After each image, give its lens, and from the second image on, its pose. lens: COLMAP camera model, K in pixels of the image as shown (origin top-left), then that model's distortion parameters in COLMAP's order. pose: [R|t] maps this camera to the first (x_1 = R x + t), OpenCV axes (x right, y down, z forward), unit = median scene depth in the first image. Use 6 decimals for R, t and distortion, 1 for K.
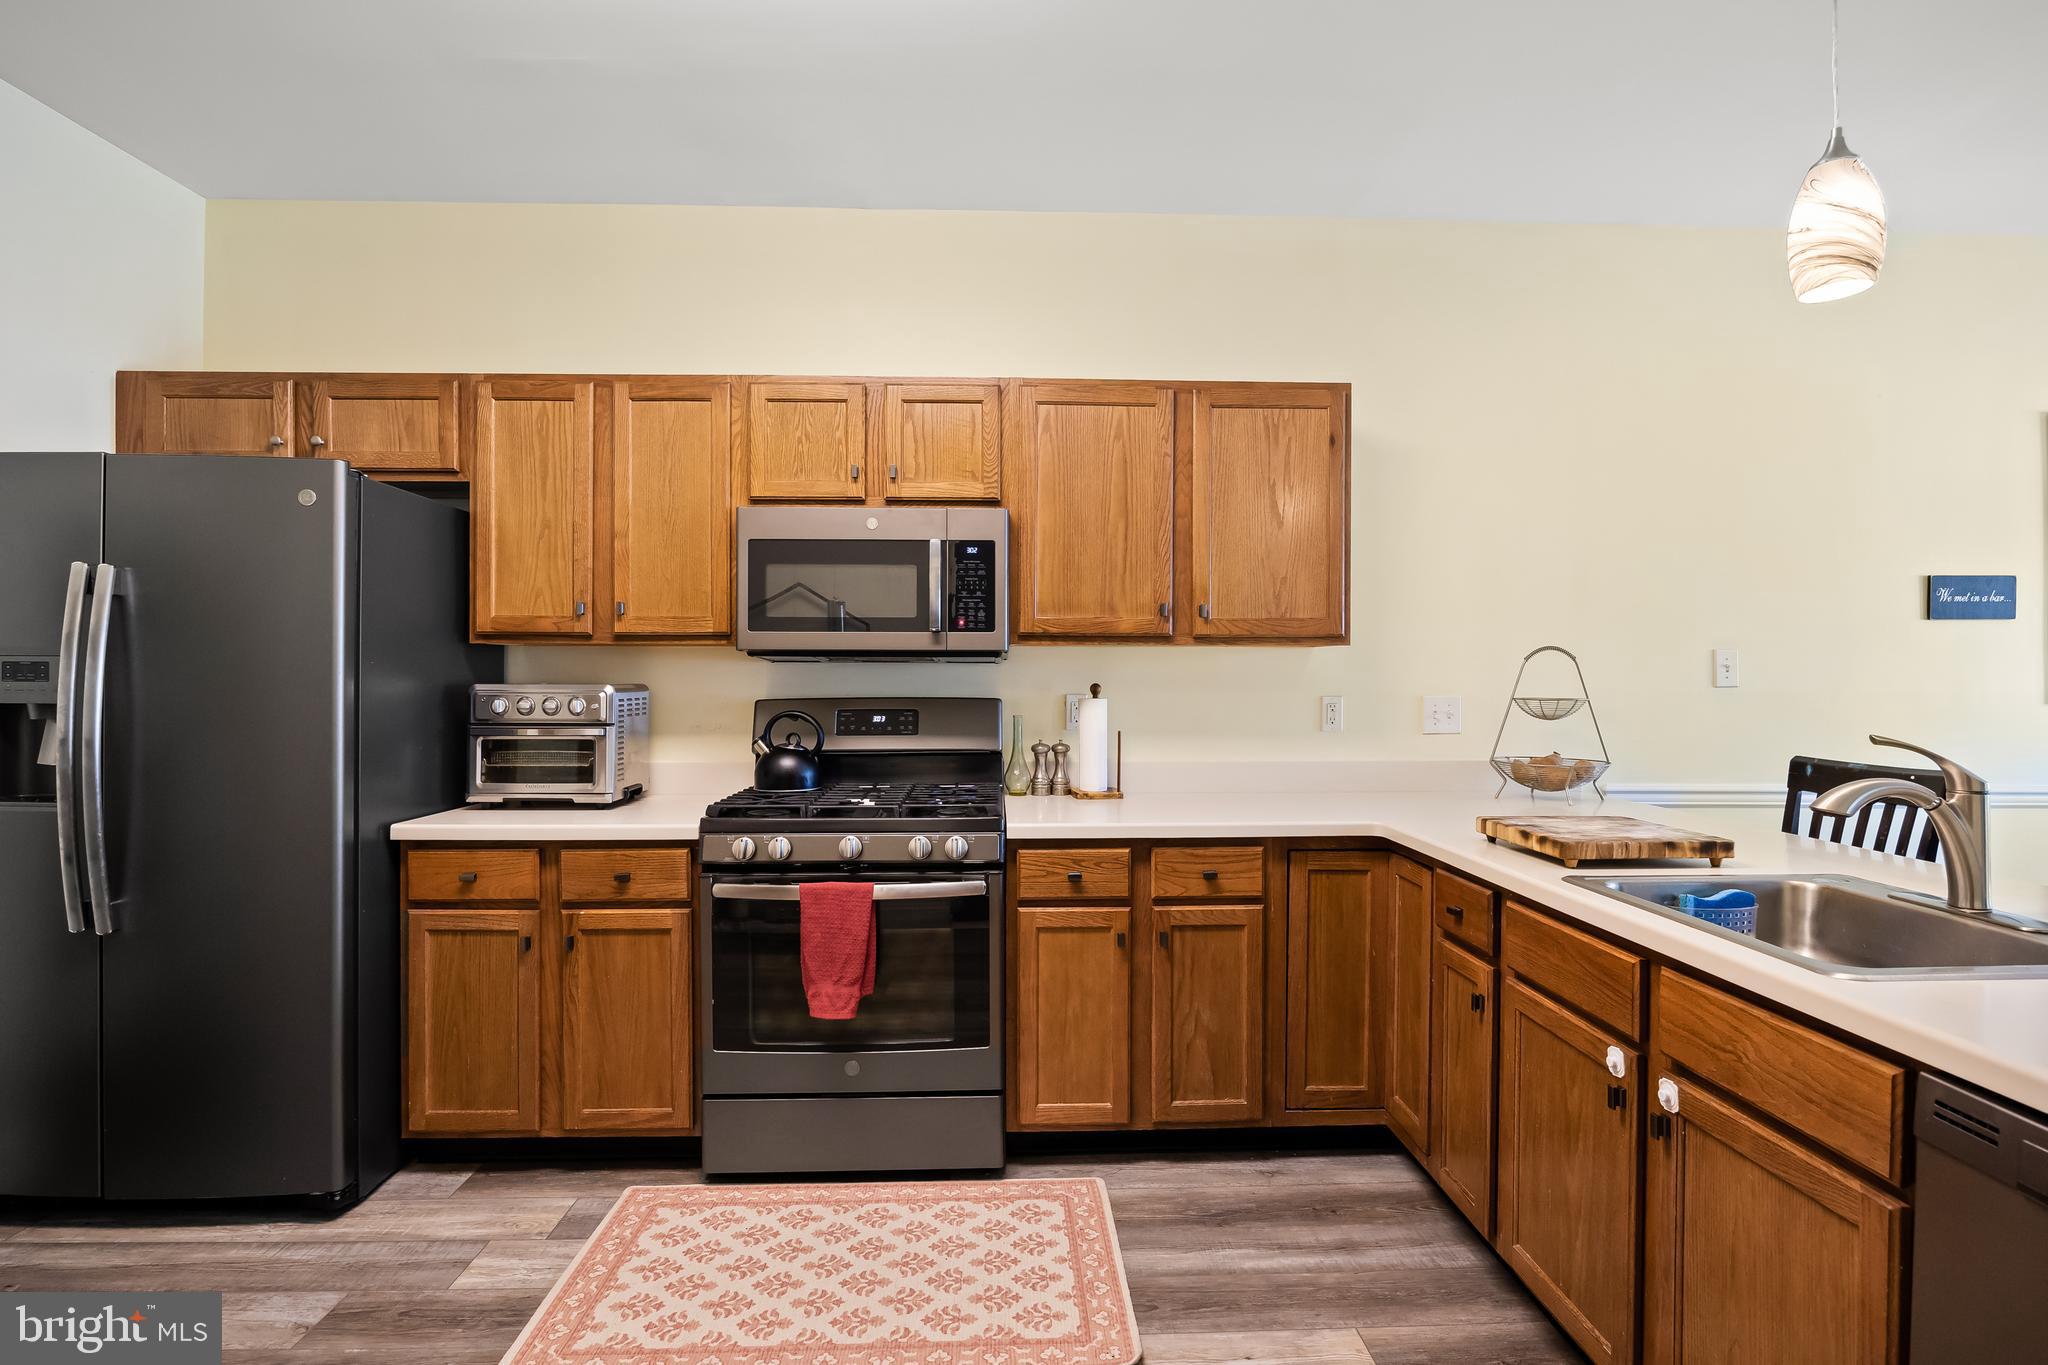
lens RADIAL K [[1026.8, 0, 1032.2], [0, 1026.8, 679.3], [0, 0, 1]] dist [-0.008757, 0.001025]
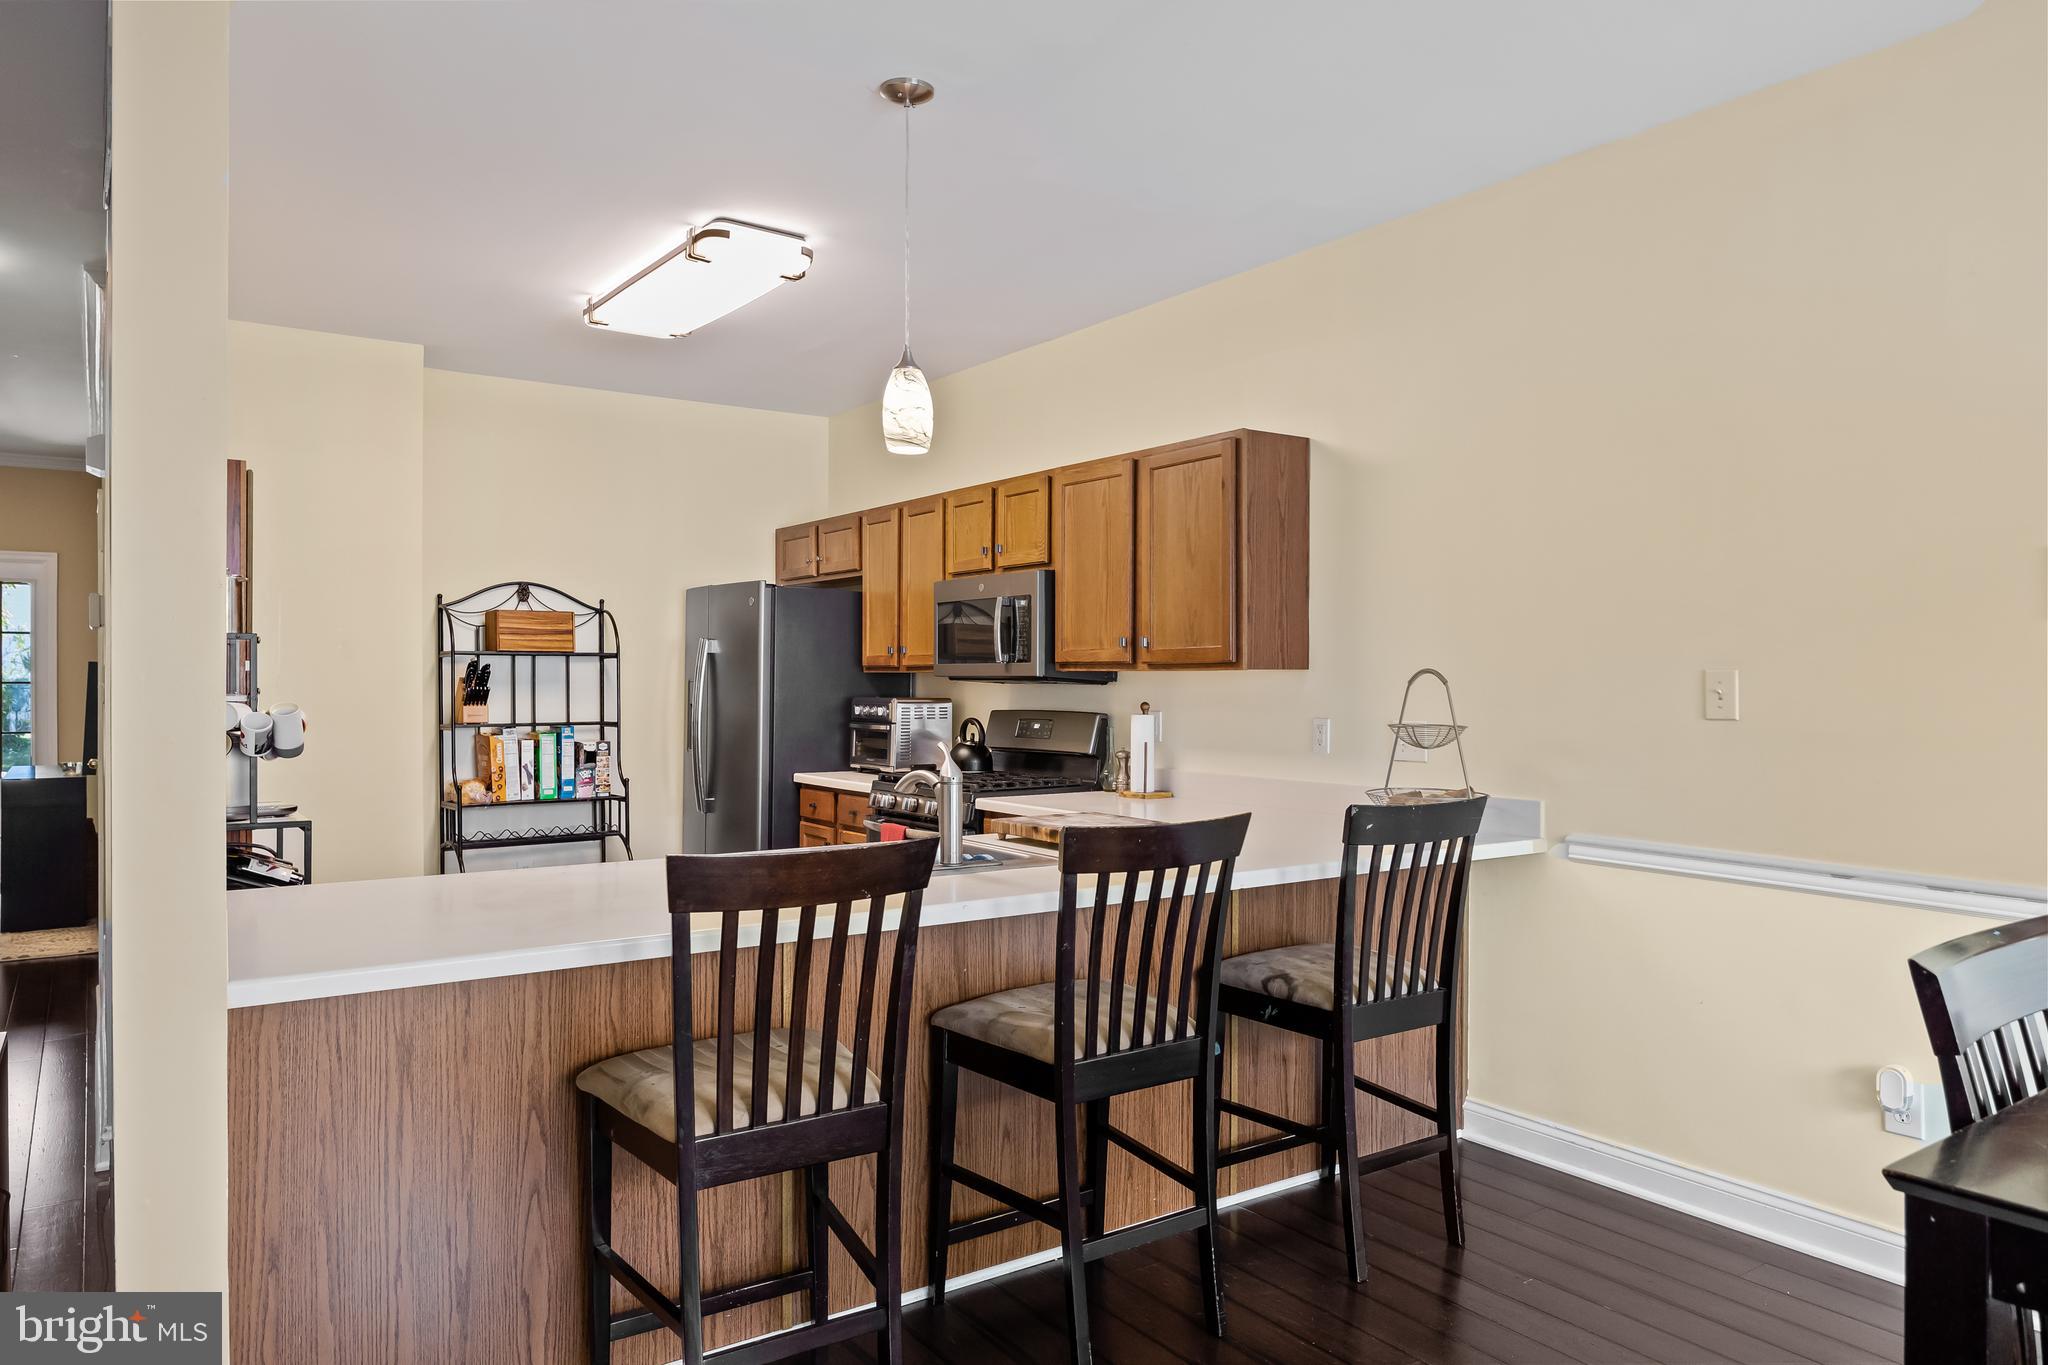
lens RADIAL K [[1338.7, 0, 1017.3], [0, 1338.7, 702.8], [0, 0, 1]] dist [0.018463, 0.000213]
pose [[0.534560, 0.015120, -0.844995, 1.431956], [-0.004780, 0.999878, 0.014868, -0.019664], [0.845117, -0.003909, 0.534567, 0.044563]]
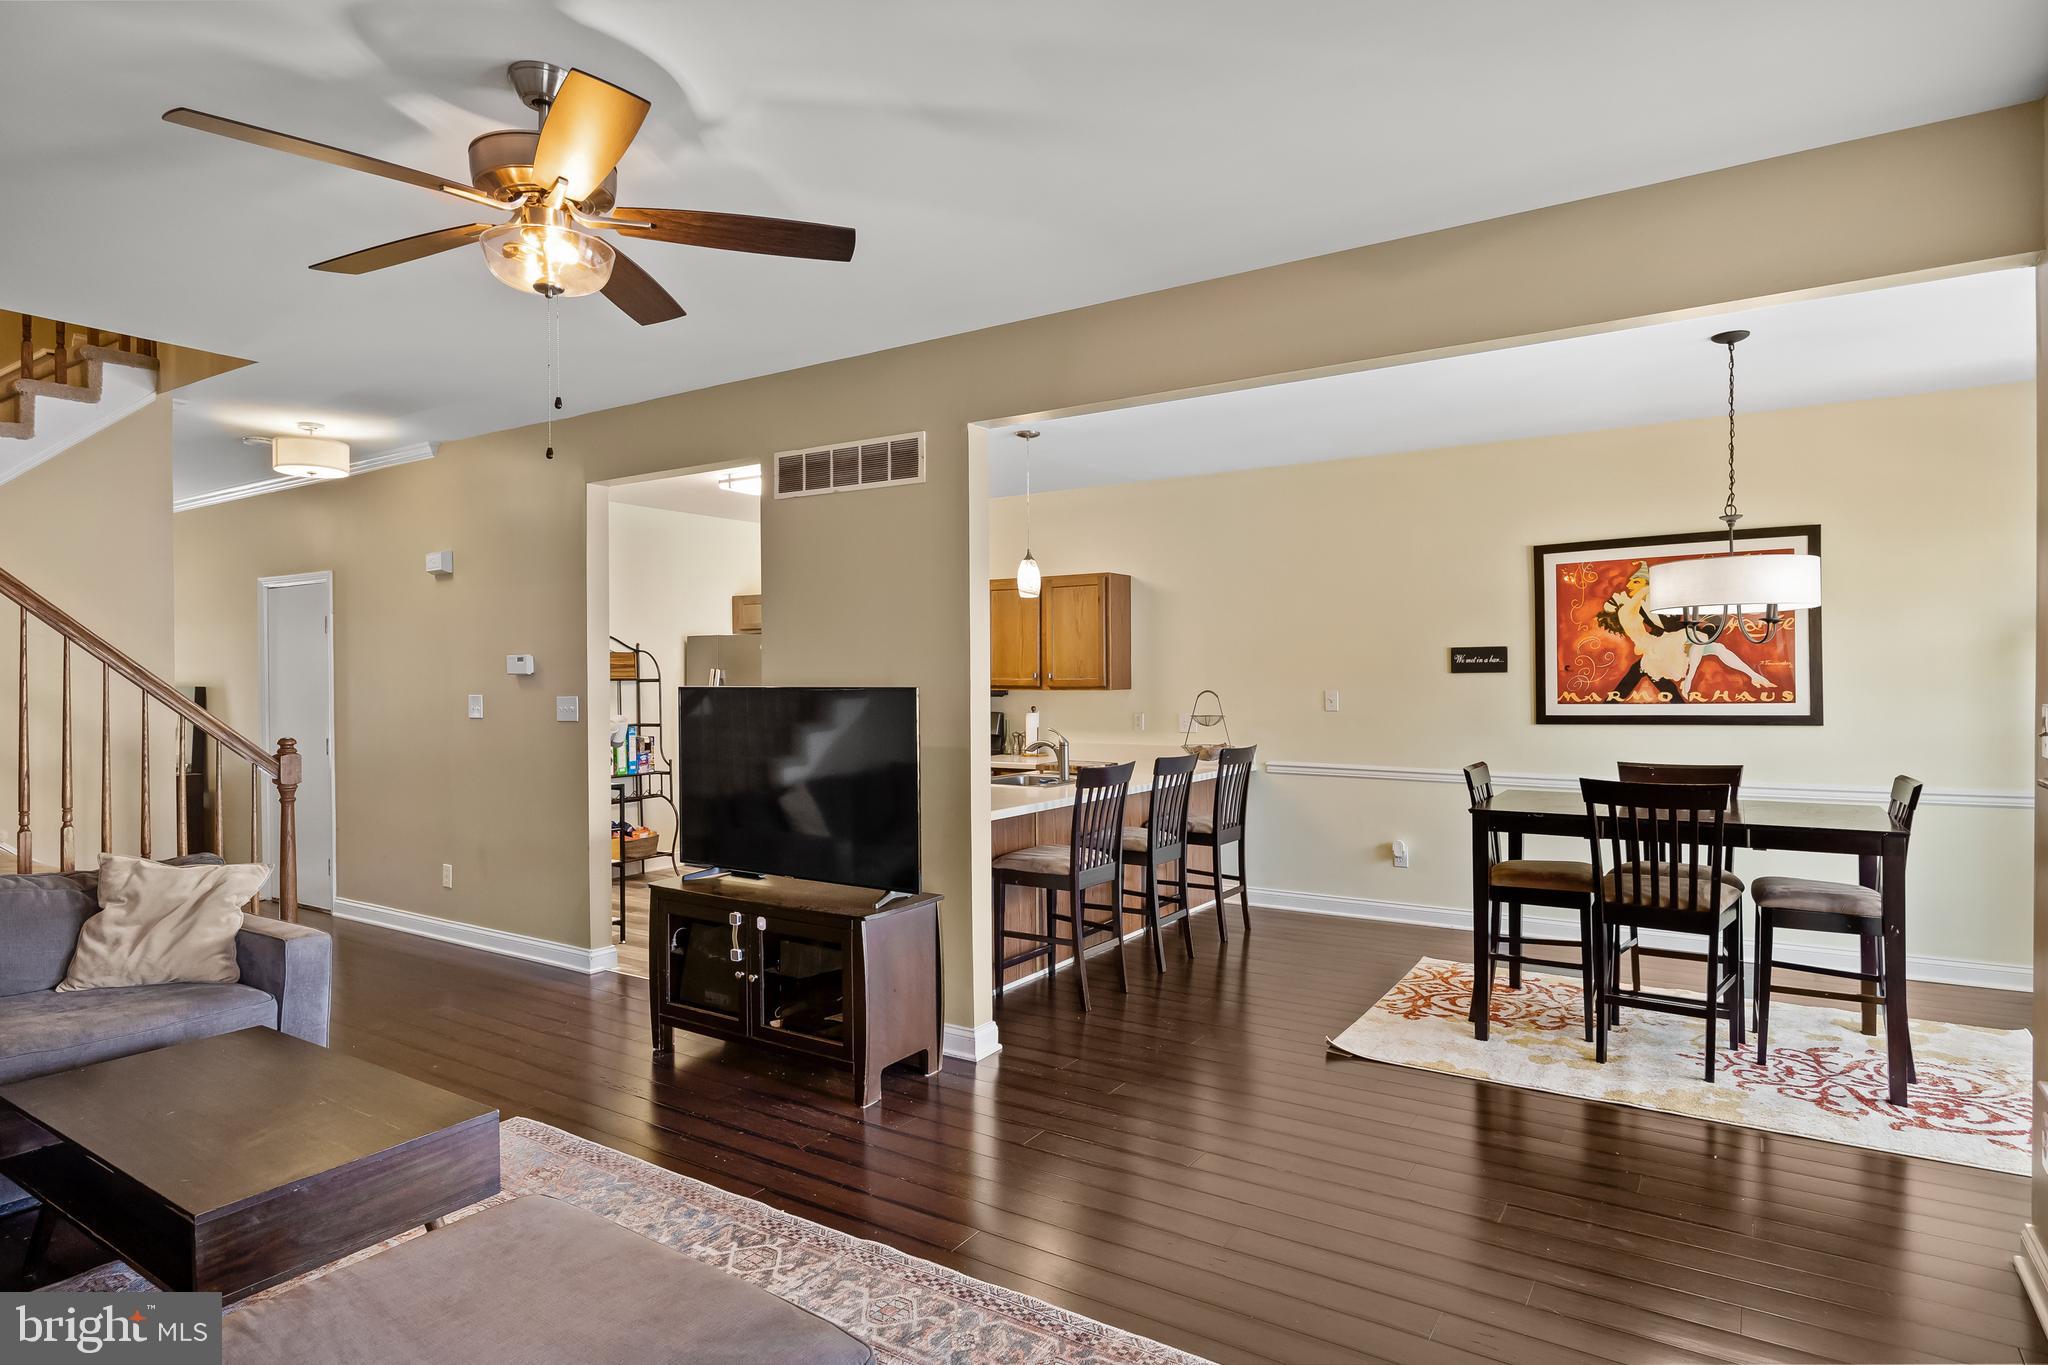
lens RADIAL K [[1128.2, 0, 1026.0], [0, 1128.2, 687.2], [0, 0, 1]] dist [0.002492, -0.001793]
pose [[0.815264, -0.001307, -0.579088, 1.630976], [0.001751, 0.999998, 0.000208, -0.042943], [0.579087, -0.001184, 0.815265, -1.130088]]
